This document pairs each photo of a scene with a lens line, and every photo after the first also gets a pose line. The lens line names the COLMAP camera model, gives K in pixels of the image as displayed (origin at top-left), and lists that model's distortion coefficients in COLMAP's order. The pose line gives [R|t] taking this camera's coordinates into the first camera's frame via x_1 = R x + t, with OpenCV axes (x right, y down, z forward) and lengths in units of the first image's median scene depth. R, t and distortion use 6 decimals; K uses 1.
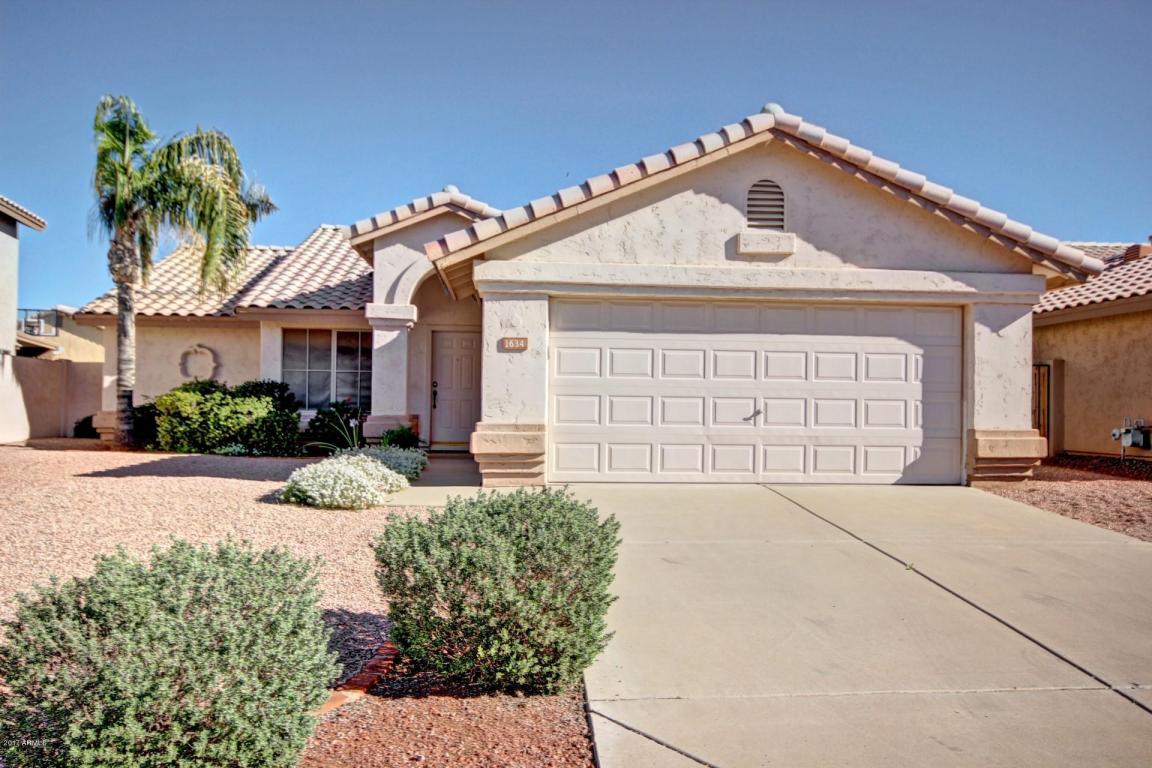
lens RADIAL K [[862.0, 0, 576.3], [0, 862.0, 387.2], [0, 0, 1]] dist [-0.012755, 0.004006]
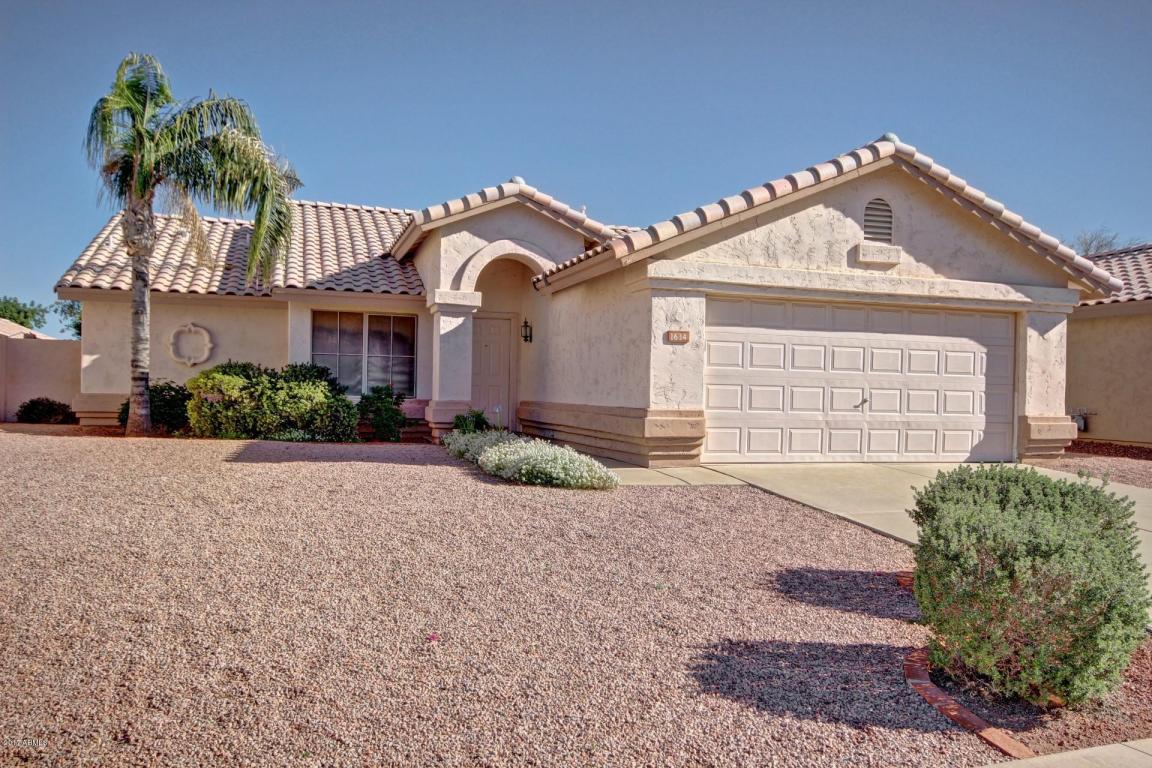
lens RADIAL K [[881.3, 0, 576.5], [0, 881.3, 385.5], [0, 0, 1]] dist [-0.013357, -0.001041]
pose [[0.973406, 0.009822, 0.228874, -0.431128], [-0.013618, 0.999795, 0.015009, -0.003530], [-0.228680, -0.017727, 0.973340, -0.052475]]
